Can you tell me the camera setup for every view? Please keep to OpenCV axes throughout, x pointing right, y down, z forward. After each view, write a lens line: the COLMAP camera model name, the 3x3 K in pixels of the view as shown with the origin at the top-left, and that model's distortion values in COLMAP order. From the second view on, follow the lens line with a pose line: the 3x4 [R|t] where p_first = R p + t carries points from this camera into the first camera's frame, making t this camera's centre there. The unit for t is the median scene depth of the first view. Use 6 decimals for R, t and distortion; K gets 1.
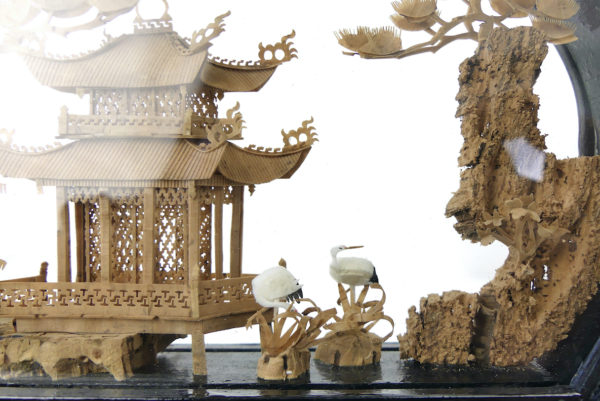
lens RADIAL K [[500.0, 0, 300.0], [0, 500.0, 200.5], [0, 0, 1]] dist [-0.026693, -0.001380]
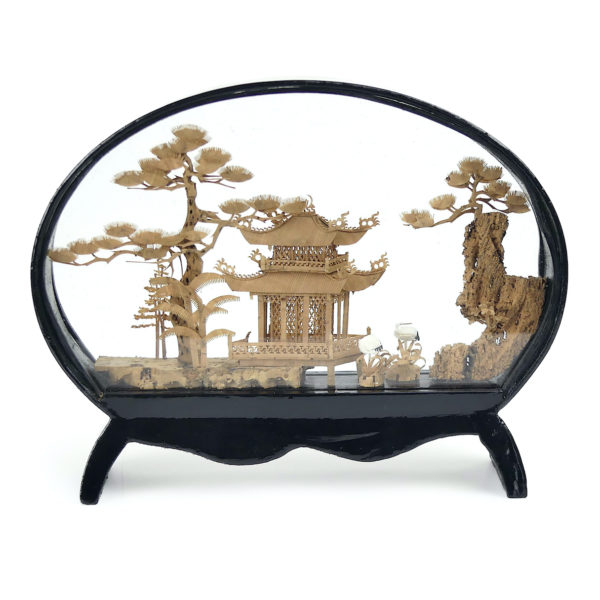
lens RADIAL K [[1600.3, 0, 300.0], [0, 1600.3, 300.0], [0, 0, 1]] dist [-0.064979, -0.165496]
pose [[0.998815, -0.004513, 0.048465, -0.621856], [-0.006539, 0.974226, 0.225480, -1.420175], [-0.048234, -0.225530, 0.973042, -5.117099]]
